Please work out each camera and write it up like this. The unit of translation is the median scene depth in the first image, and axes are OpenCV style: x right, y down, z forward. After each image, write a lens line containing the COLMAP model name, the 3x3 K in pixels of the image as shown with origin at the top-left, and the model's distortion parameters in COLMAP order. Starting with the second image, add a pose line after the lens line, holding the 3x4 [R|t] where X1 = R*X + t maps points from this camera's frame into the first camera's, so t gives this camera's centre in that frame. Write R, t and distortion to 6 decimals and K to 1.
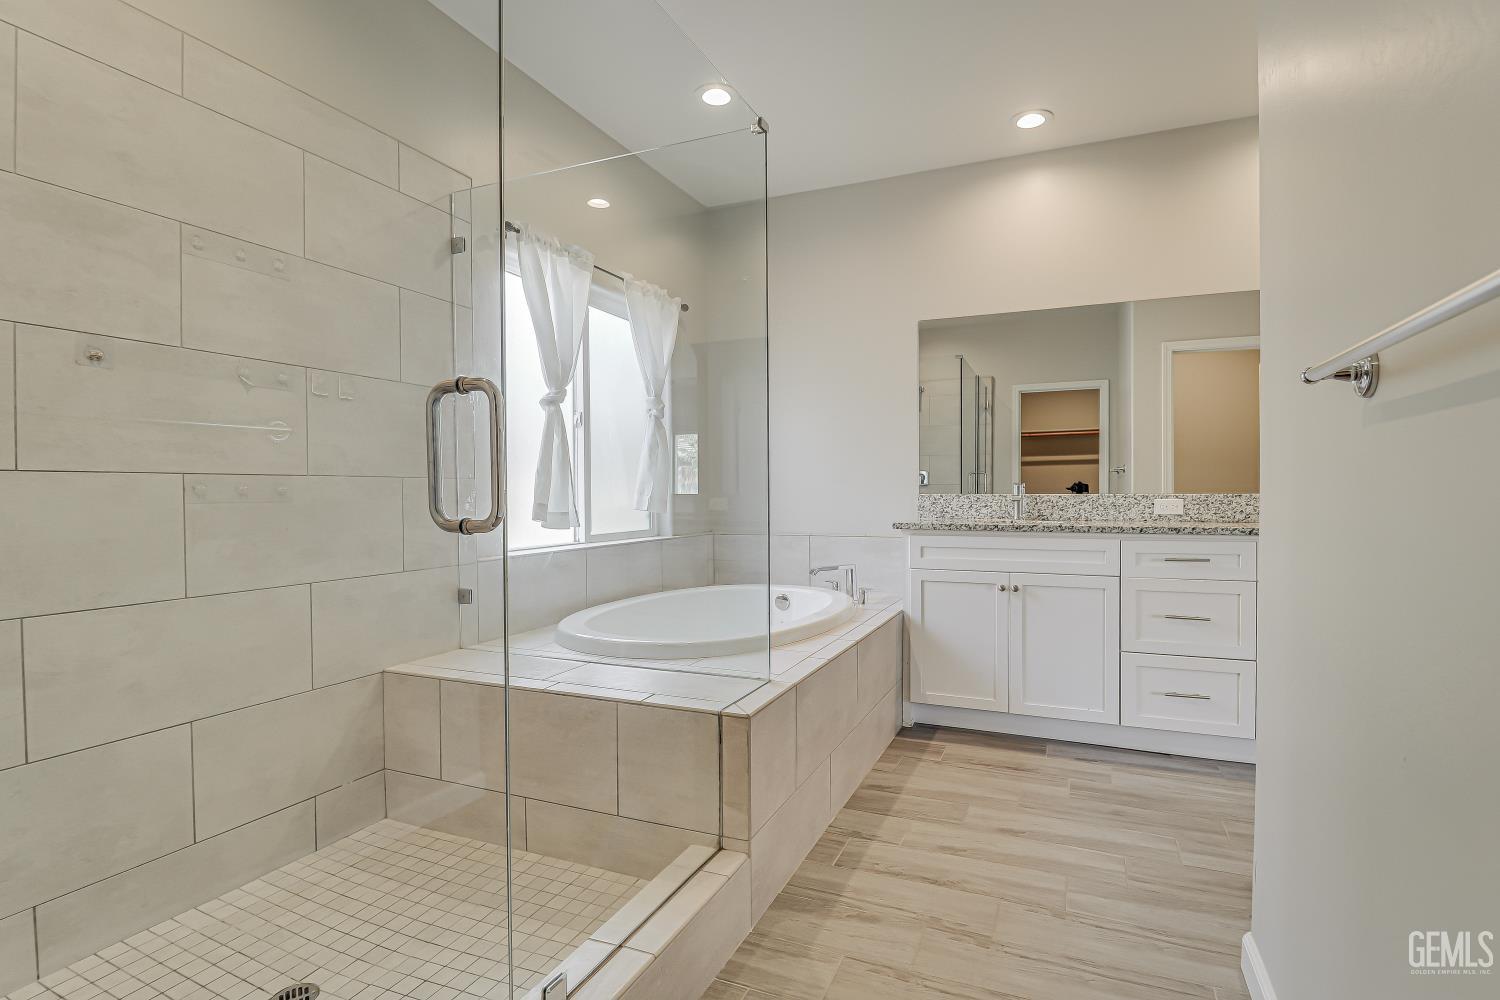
lens RADIAL K [[693.9, 0, 751.4], [0, 693.9, 507.9], [0, 0, 1]] dist [0.012229, -0.011015]
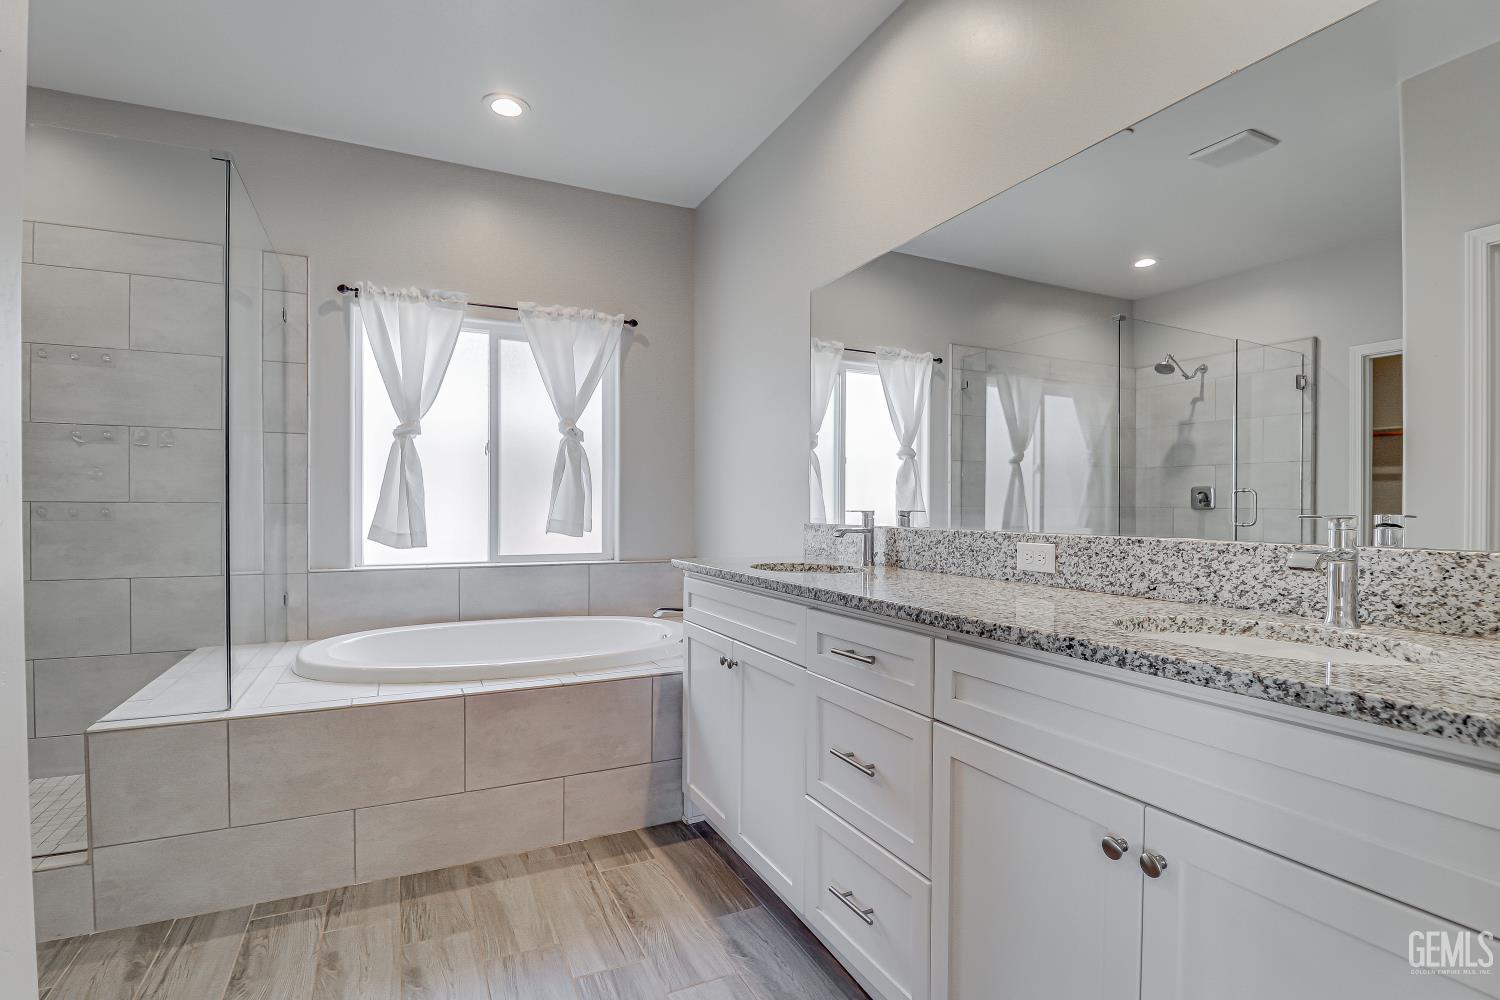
lens RADIAL K [[687.8, 0, 748.9], [0, 687.8, 522.8], [0, 0, 1]] dist [0.000115, -0.011799]
pose [[0.773966, 0.020743, -0.632888, 0.860329], [-0.024443, 0.999697, 0.002873, -0.027458], [0.632756, 0.013246, 0.774238, 0.506302]]
